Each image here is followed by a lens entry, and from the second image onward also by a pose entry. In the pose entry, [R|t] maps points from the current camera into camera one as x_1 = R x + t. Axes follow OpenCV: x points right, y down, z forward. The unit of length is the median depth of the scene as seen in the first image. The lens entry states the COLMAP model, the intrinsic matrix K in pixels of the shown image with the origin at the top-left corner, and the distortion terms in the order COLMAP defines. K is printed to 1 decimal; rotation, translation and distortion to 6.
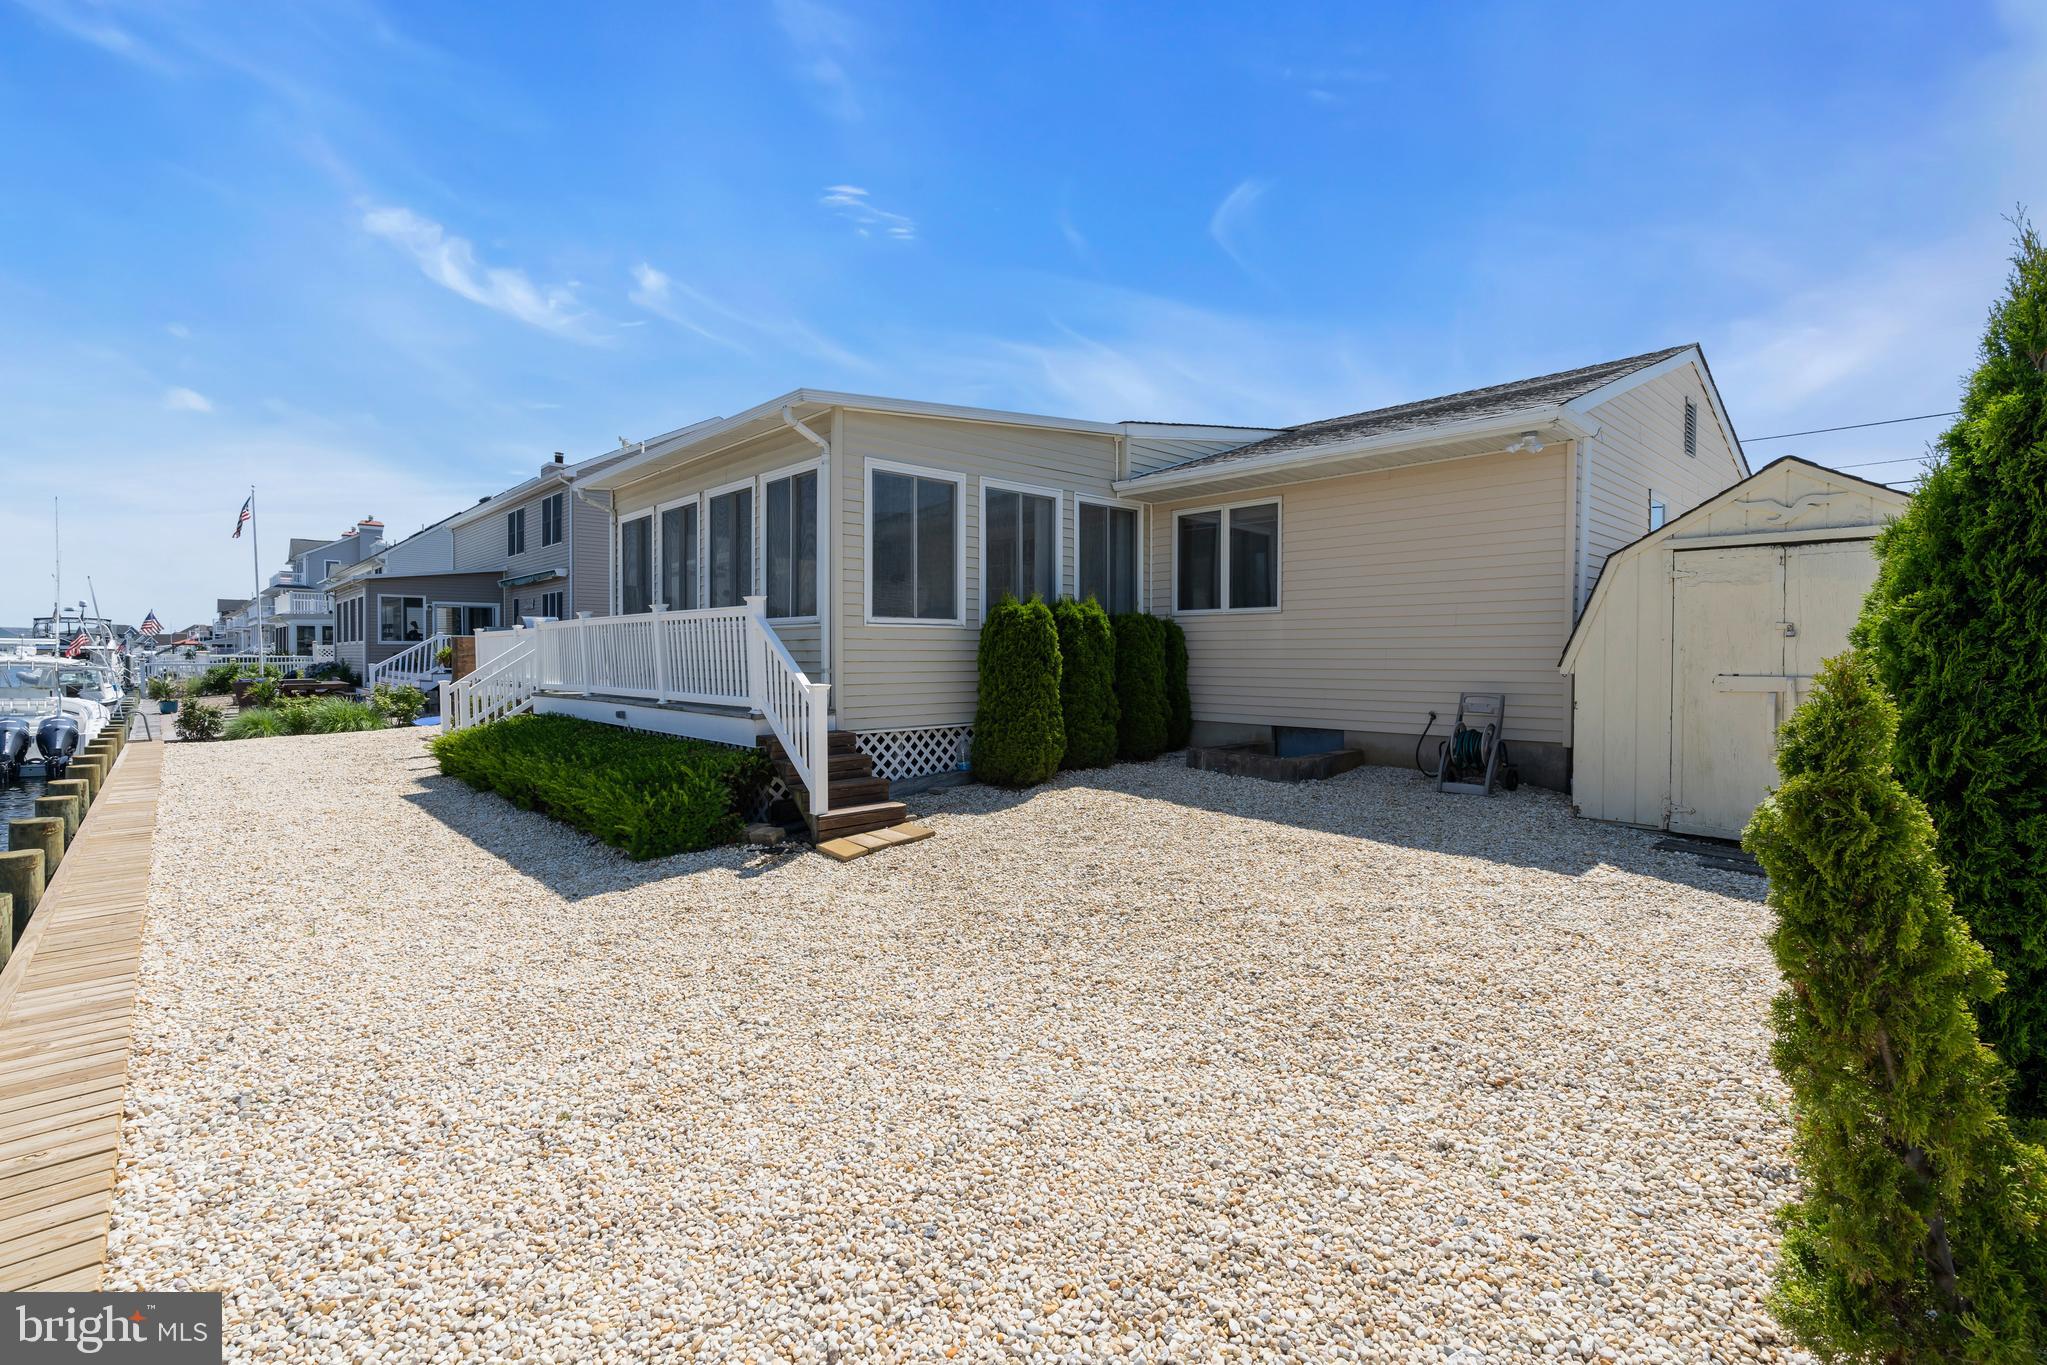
lens RADIAL K [[916.6, 0, 1023.5], [0, 916.6, 682.5], [0, 0, 1]] dist [-0.000451, 0.000355]
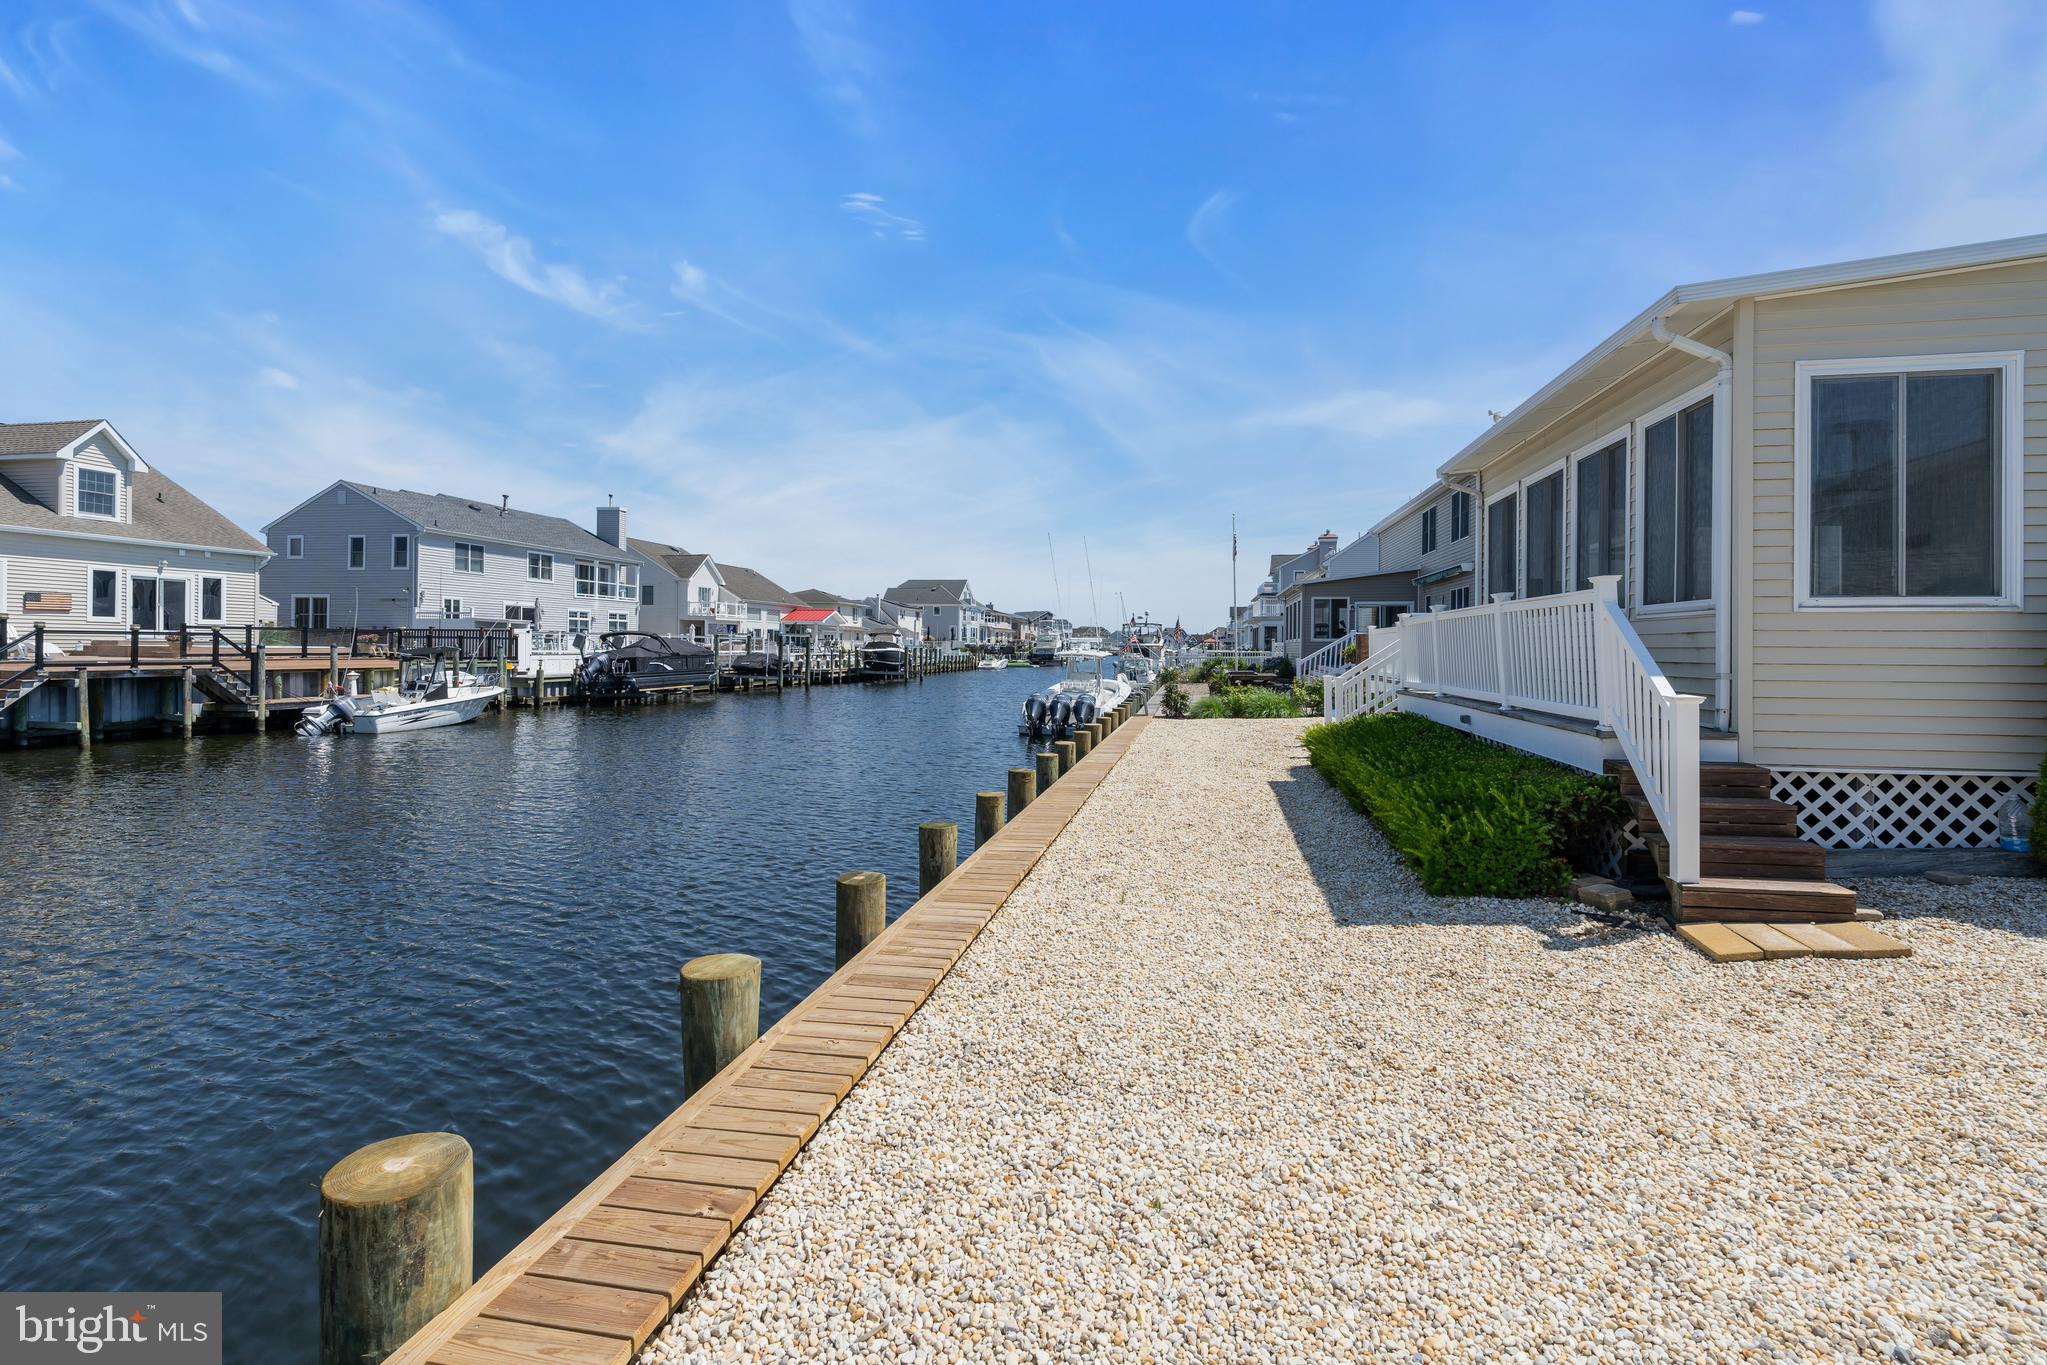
lens RADIAL K [[932.3, 0, 1026.1], [0, 932.3, 646.8], [0, 0, 1]] dist [-0.003097, 0.001587]
pose [[0.595397, 0.000872, -0.803431, 0.041723], [-0.029235, 0.999361, -0.020581, -0.005141], [0.802900, 0.035742, 0.595042, 0.146466]]
